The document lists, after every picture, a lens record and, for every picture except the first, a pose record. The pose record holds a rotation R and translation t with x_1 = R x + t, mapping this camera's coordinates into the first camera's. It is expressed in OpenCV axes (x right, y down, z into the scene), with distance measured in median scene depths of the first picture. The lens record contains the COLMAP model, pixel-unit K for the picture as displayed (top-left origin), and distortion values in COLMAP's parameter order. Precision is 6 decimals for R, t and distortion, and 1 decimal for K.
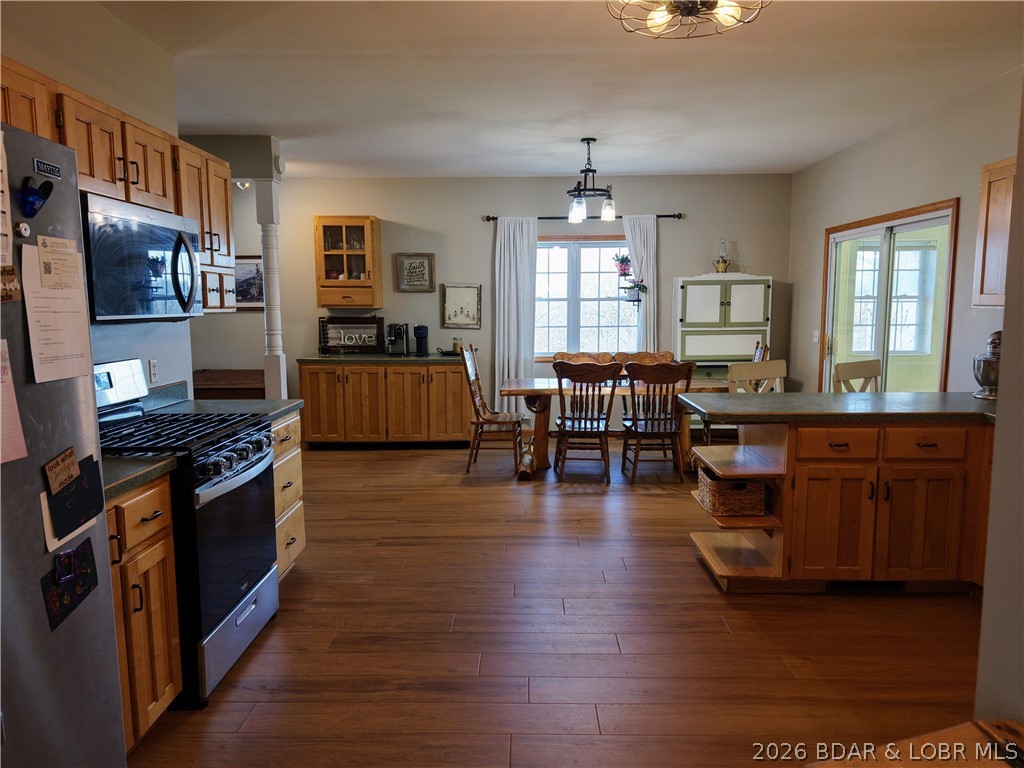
lens RADIAL K [[691.2, 0, 517.4], [0, 691.2, 384.9], [0, 0, 1]] dist [0.023199, -0.027340]
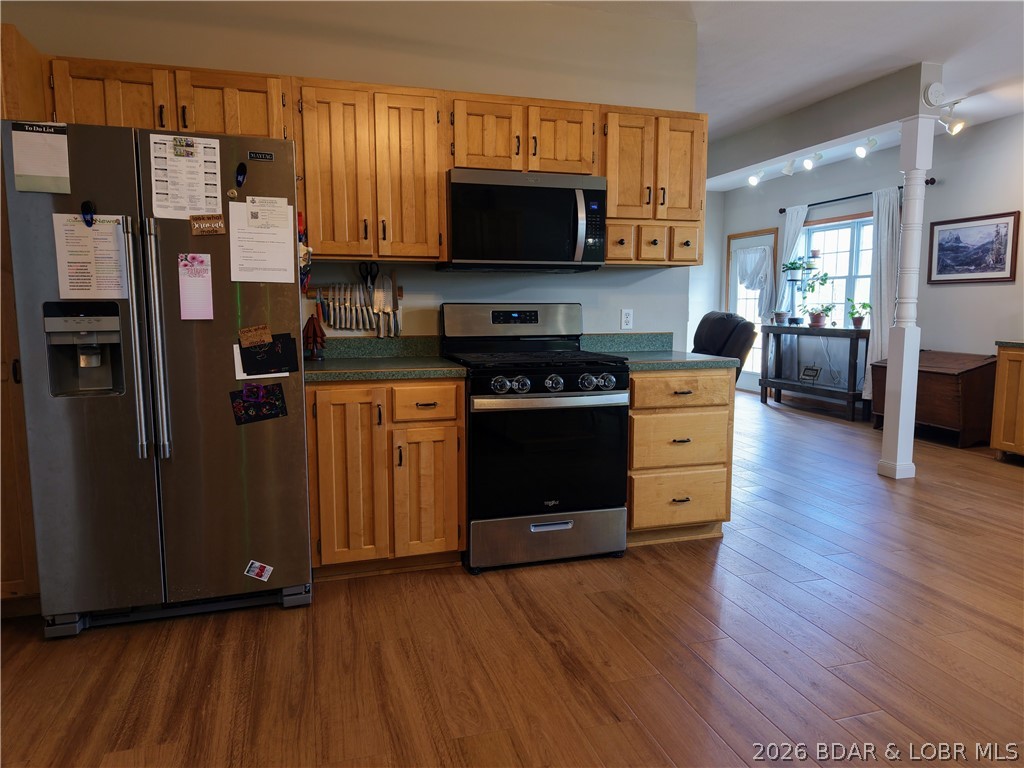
lens RADIAL K [[691.2, 0, 517.4], [0, 691.2, 384.9], [0, 0, 1]] dist [0.023199, -0.027340]
pose [[0.298829, 0.118304, -0.946945, 0.775059], [-0.114747, 0.989541, 0.087415, 0.013780], [0.947383, 0.082537, 0.309279, 0.734712]]
